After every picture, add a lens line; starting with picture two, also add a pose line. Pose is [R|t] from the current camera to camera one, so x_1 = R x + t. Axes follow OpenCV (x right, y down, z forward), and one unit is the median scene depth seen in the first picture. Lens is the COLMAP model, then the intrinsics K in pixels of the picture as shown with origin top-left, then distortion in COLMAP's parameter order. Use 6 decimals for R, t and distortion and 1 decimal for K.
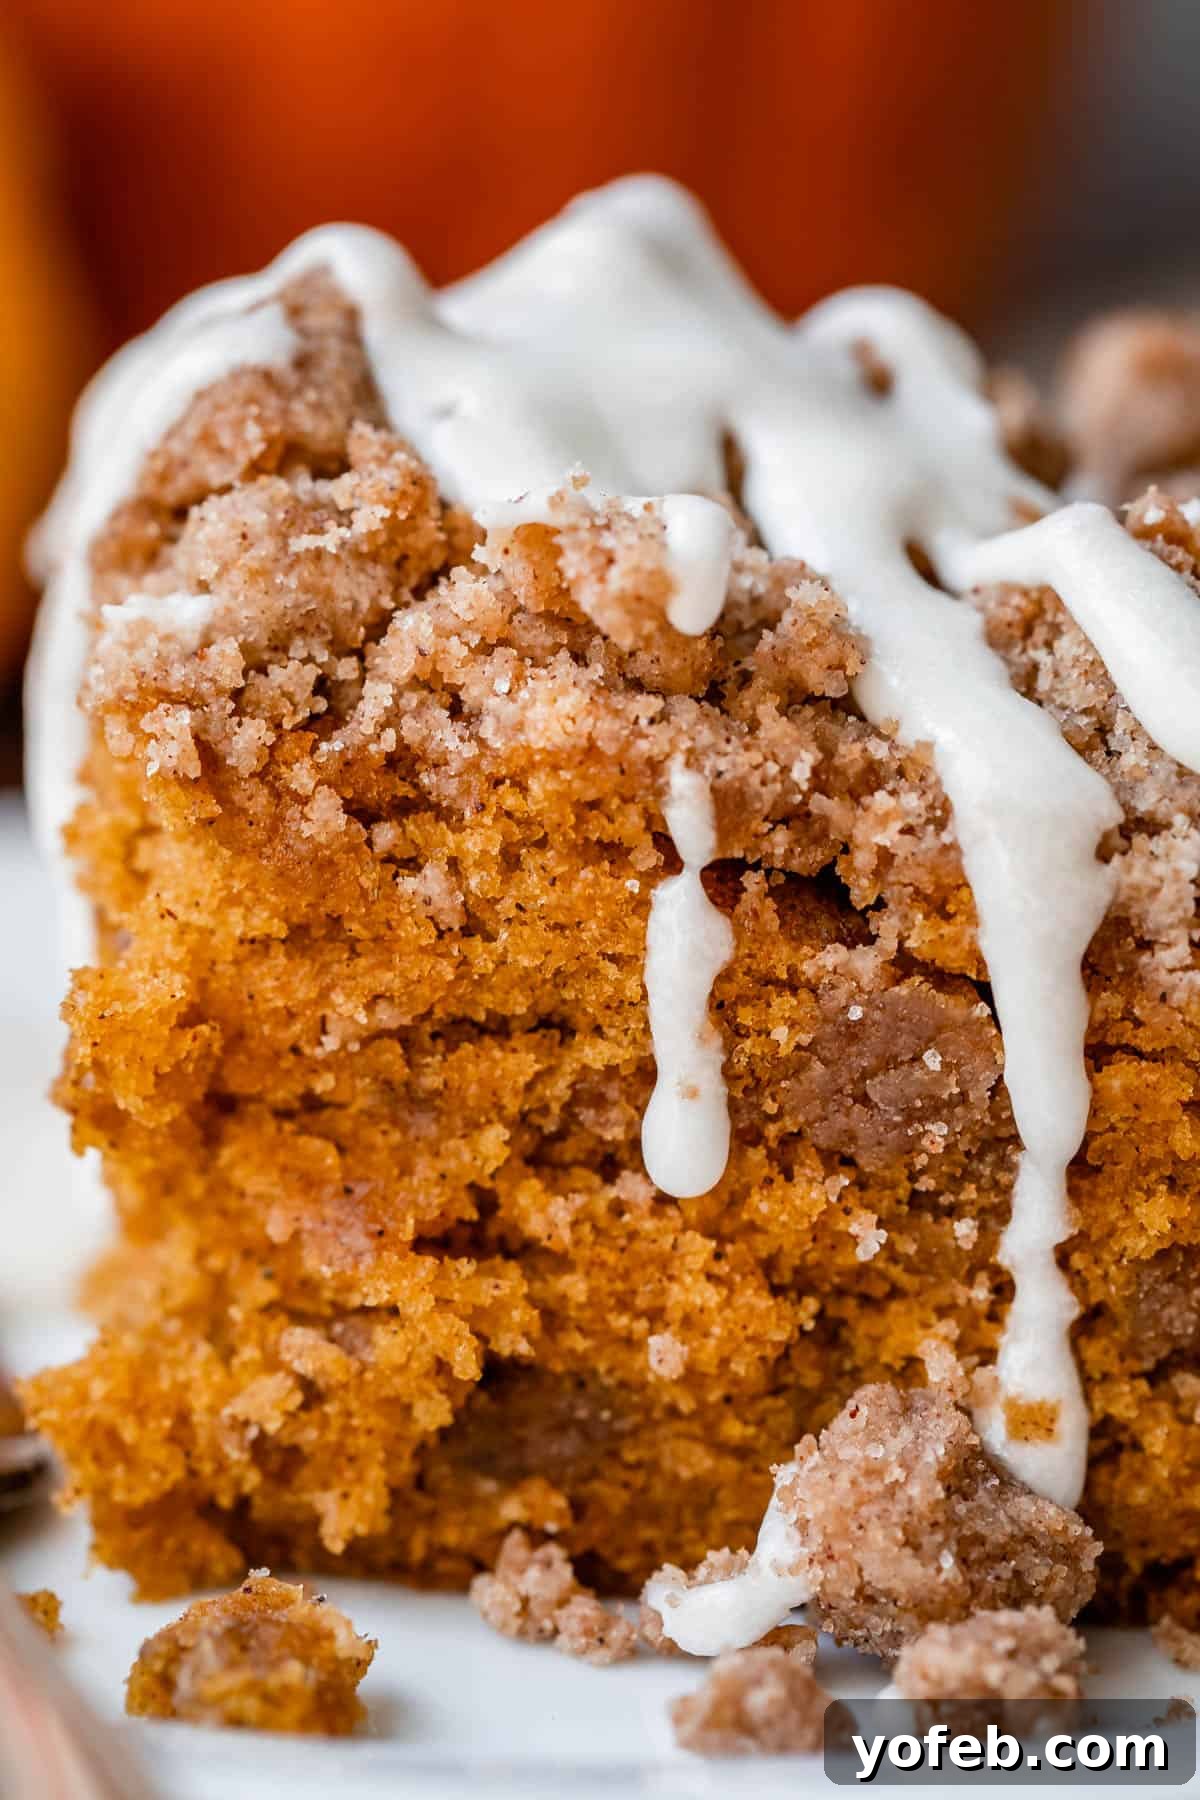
lens RADIAL K [[9144.4, 0, 599.9], [0, 9144.4, 900.4], [0, 0, 1]] dist [0.276764, 0.000000]
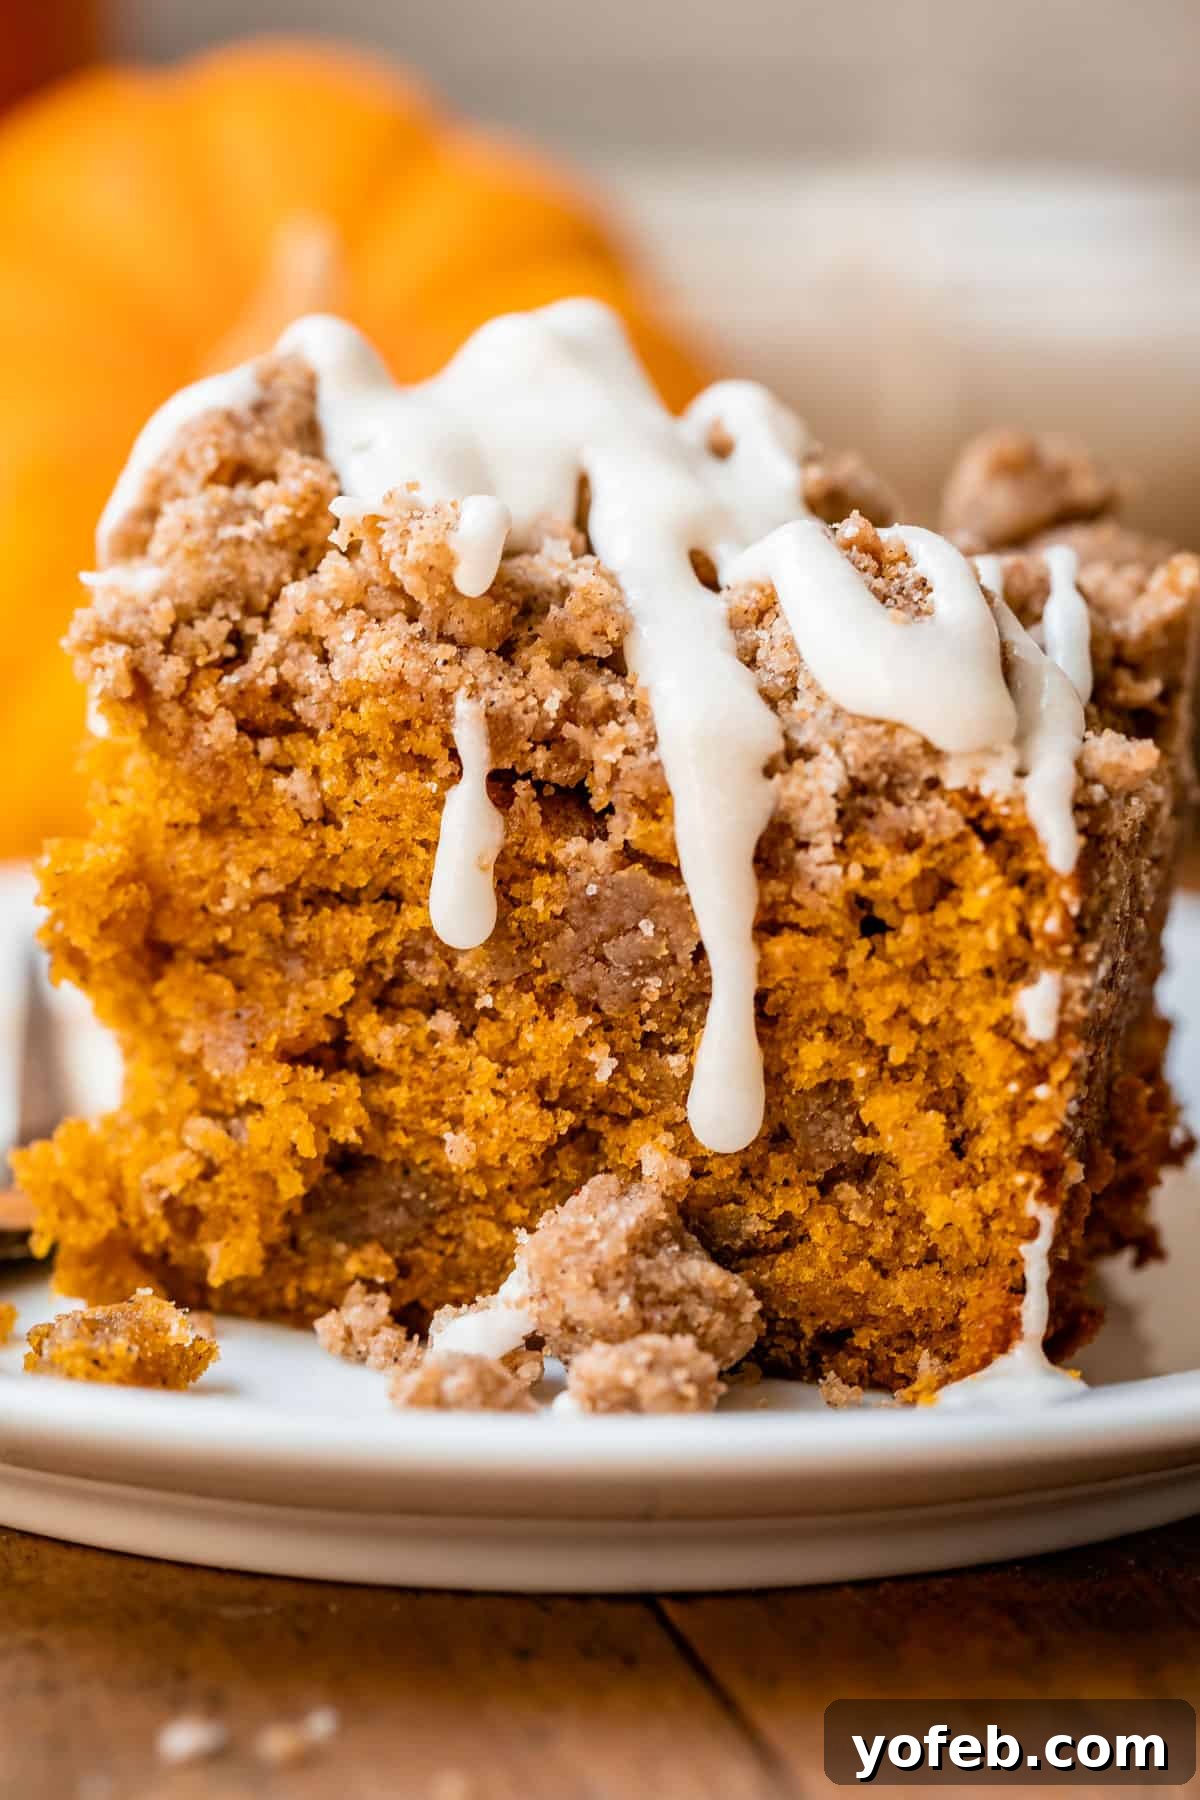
lens RADIAL K [[9144.4, 0, 600.2], [0, 9144.4, 899.4], [0, 0, 1]] dist [0.276764, 0.000000]
pose [[0.956933, 0.034235, -0.288283, 0.410702], [-0.063845, 0.993528, -0.093944, 0.137941], [0.283201, 0.108303, 0.952926, -0.264674]]
